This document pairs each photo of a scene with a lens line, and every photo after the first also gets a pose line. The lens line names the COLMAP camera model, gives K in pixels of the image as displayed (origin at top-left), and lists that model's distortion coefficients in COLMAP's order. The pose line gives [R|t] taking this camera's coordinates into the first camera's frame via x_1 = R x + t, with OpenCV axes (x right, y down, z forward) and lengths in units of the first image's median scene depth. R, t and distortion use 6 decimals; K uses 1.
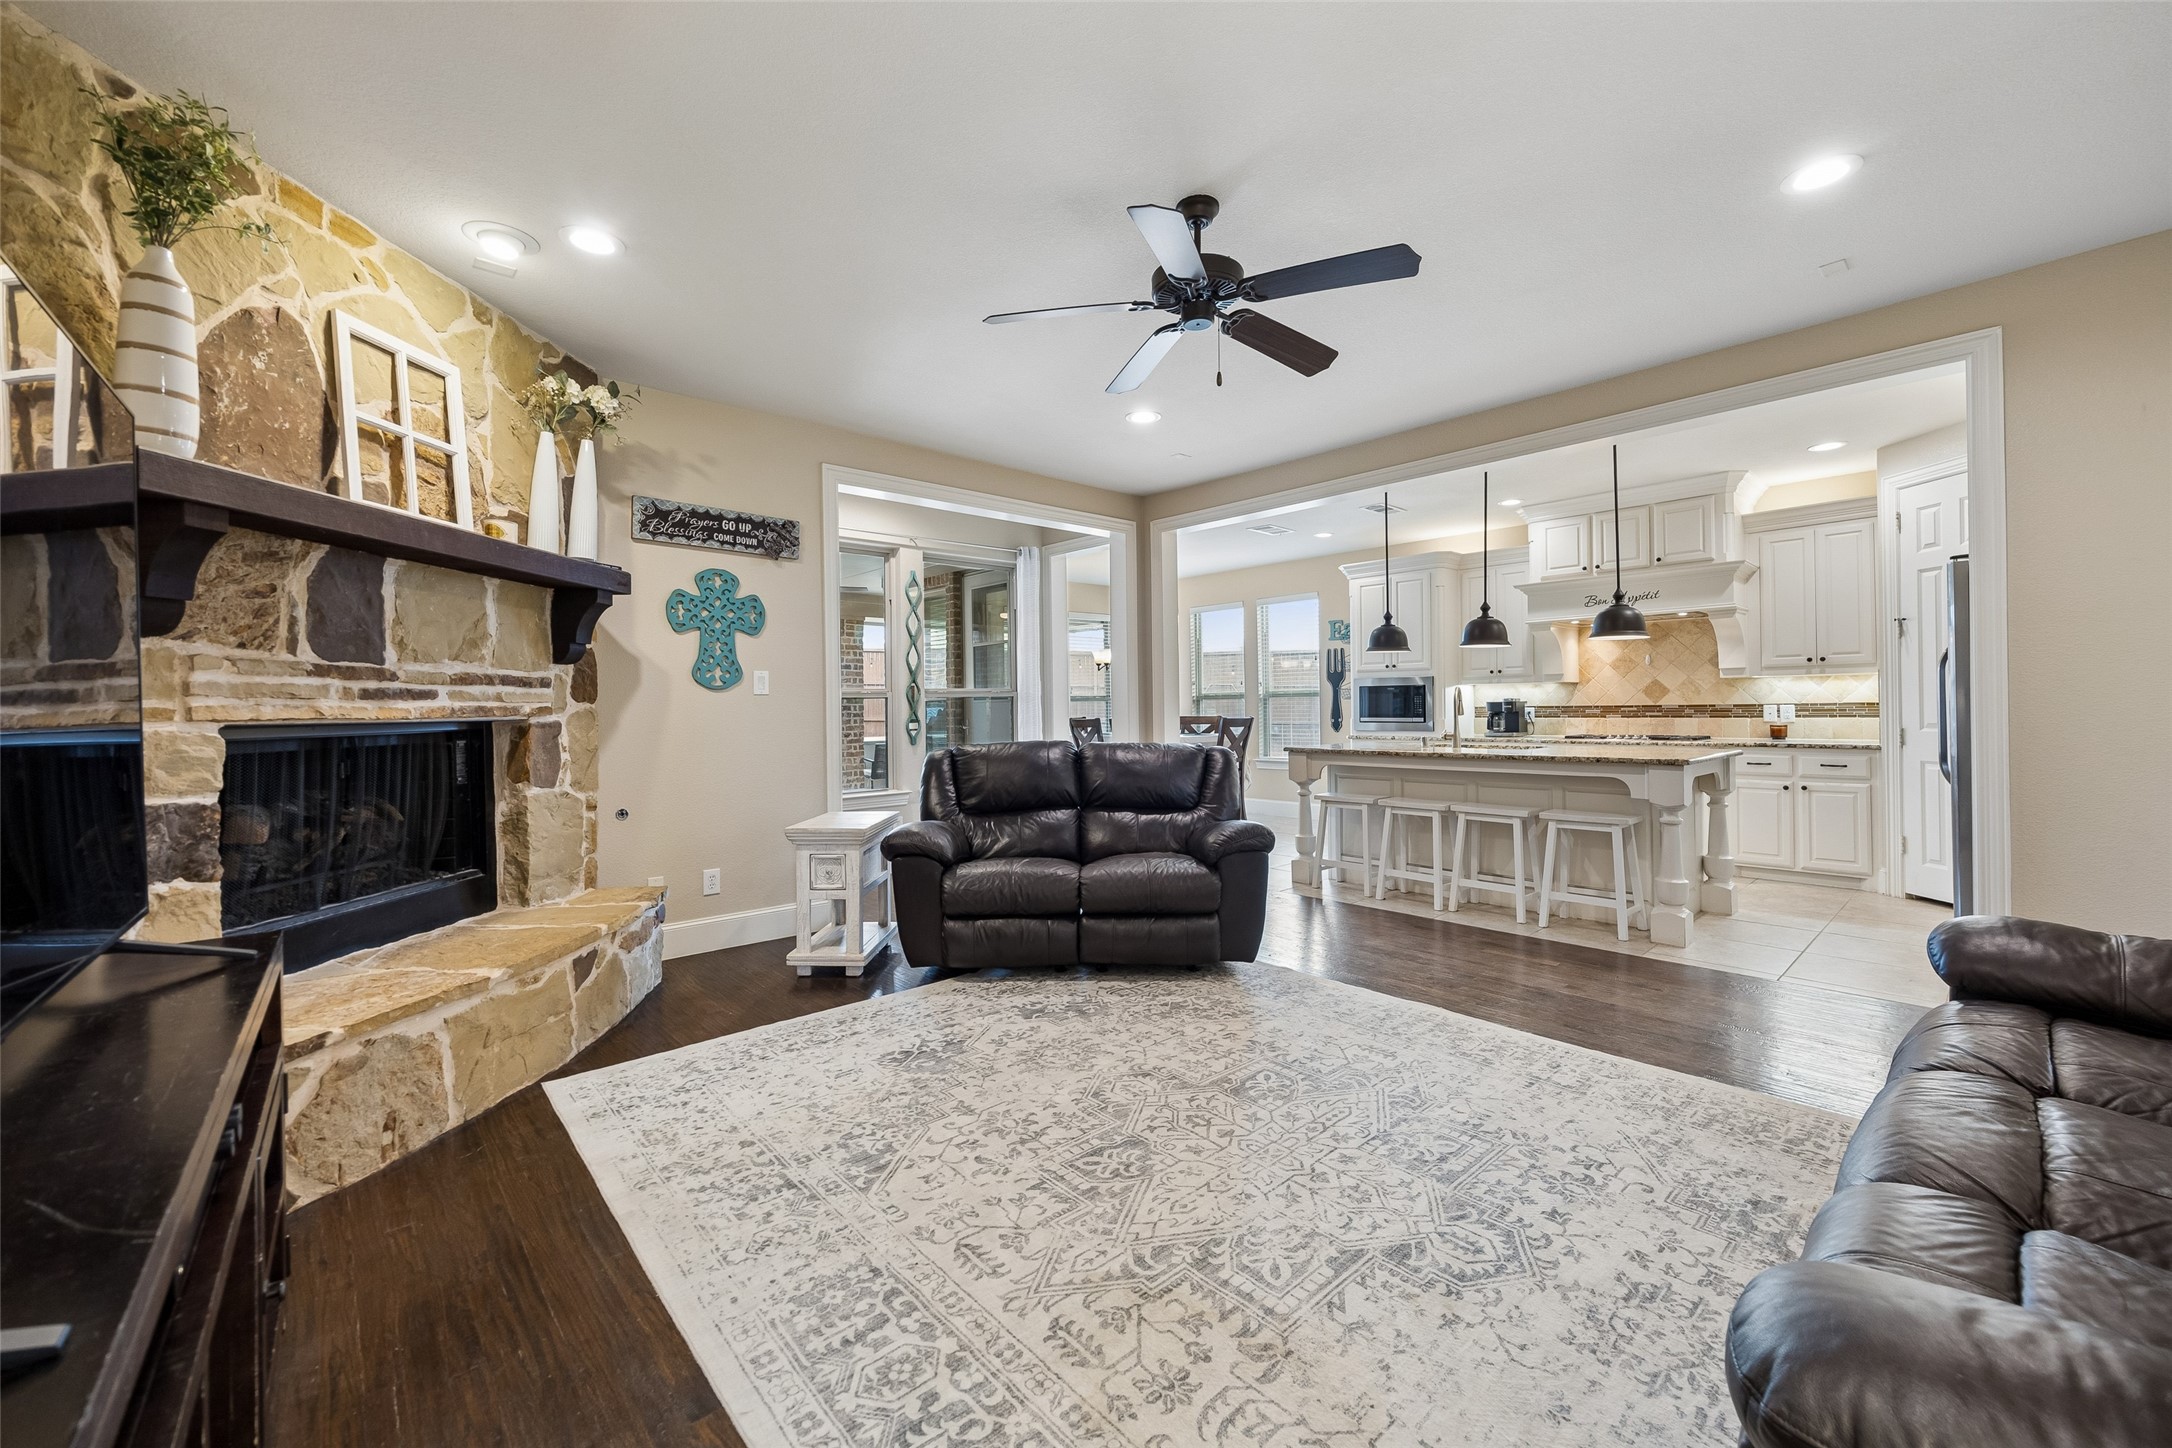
lens RADIAL K [[837.3, 0, 1102.1], [0, 837.3, 703.6], [0, 0, 1]] dist [-0.002460, 0.000089]
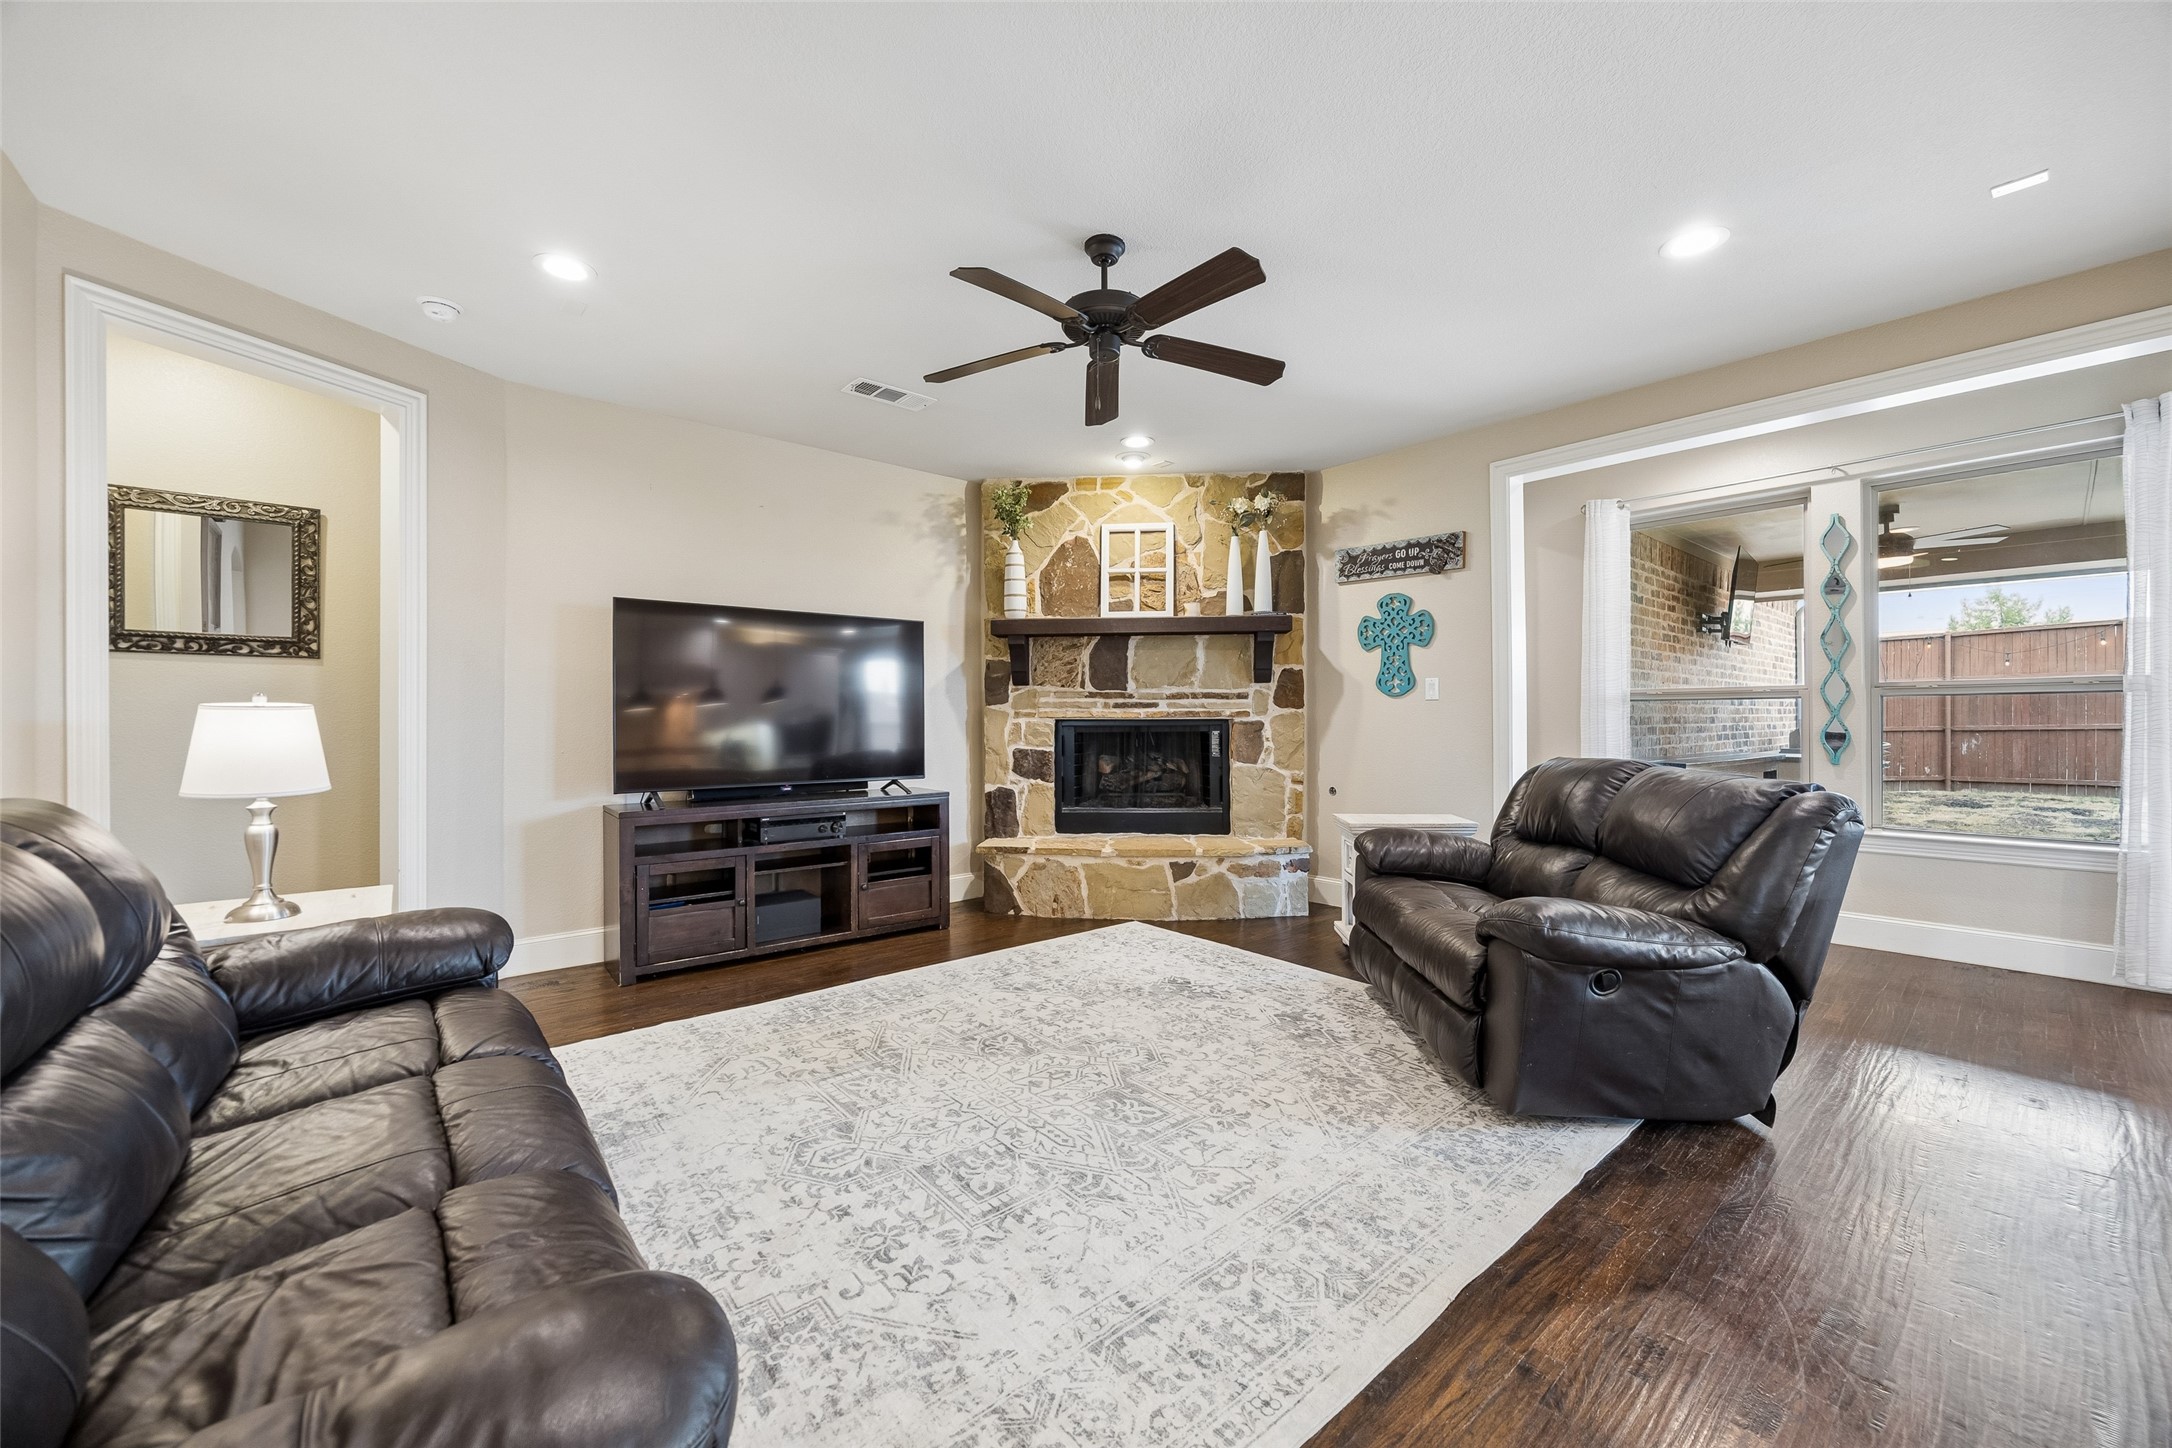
lens RADIAL K [[837.3, 0, 1113.6], [0, 837.3, 711.6], [0, 0, 1]] dist [-0.002460, 0.000089]
pose [[-0.010026, 0.006964, -0.999925, 1.112311], [0.007832, 0.999946, 0.006885, -0.009819], [0.999919, -0.007763, -0.010080, 0.956274]]
